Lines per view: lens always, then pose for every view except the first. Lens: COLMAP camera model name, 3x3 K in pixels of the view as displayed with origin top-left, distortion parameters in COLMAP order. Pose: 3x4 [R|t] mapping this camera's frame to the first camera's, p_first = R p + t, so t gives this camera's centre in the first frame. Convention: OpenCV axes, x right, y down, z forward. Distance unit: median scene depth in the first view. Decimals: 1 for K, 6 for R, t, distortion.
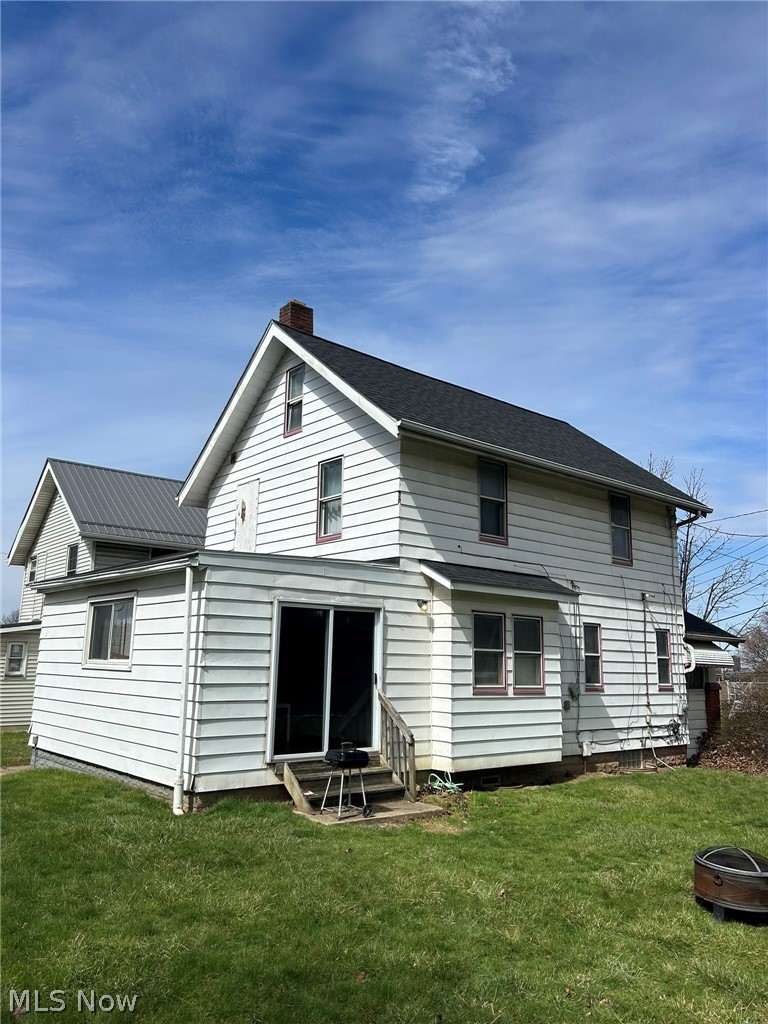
lens RADIAL K [[761.0, 0, 383.1], [0, 761.0, 508.9], [0, 0, 1]] dist [-0.007170, -0.009885]
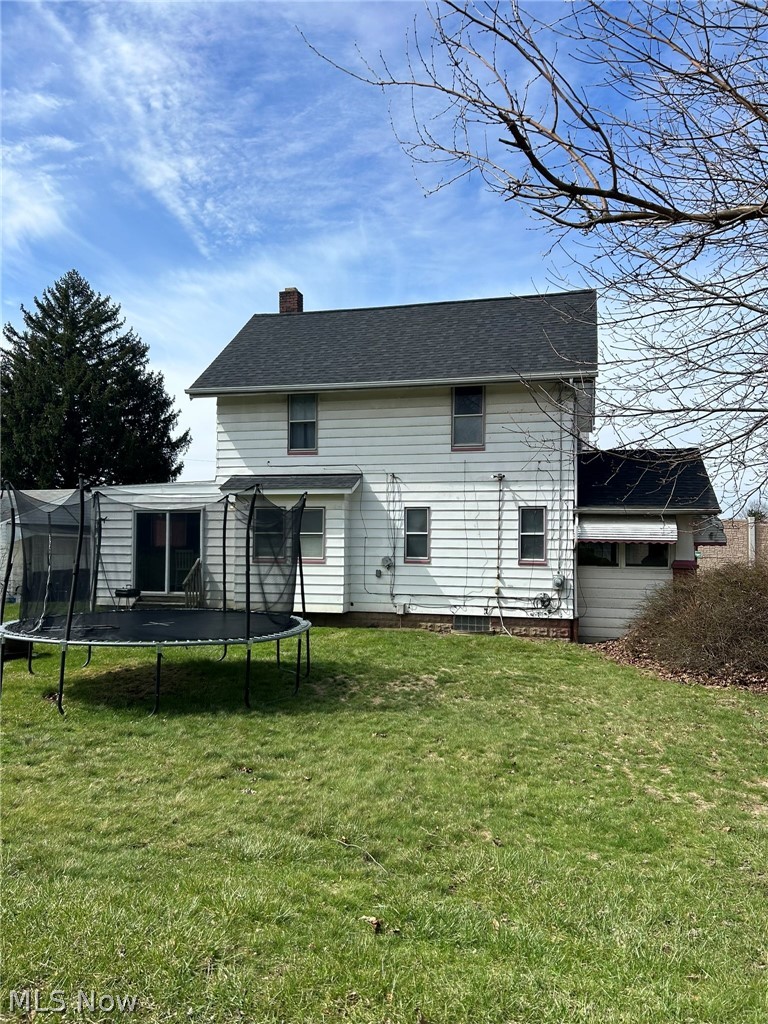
lens RADIAL K [[761.0, 0, 382.8], [0, 761.0, 515.6], [0, 0, 1]] dist [-0.007170, -0.009885]
pose [[0.601078, -0.043447, -0.798009, 1.169827], [0.165865, 0.983561, 0.071384, 0.070874], [0.781789, -0.175269, 0.598403, 0.253749]]
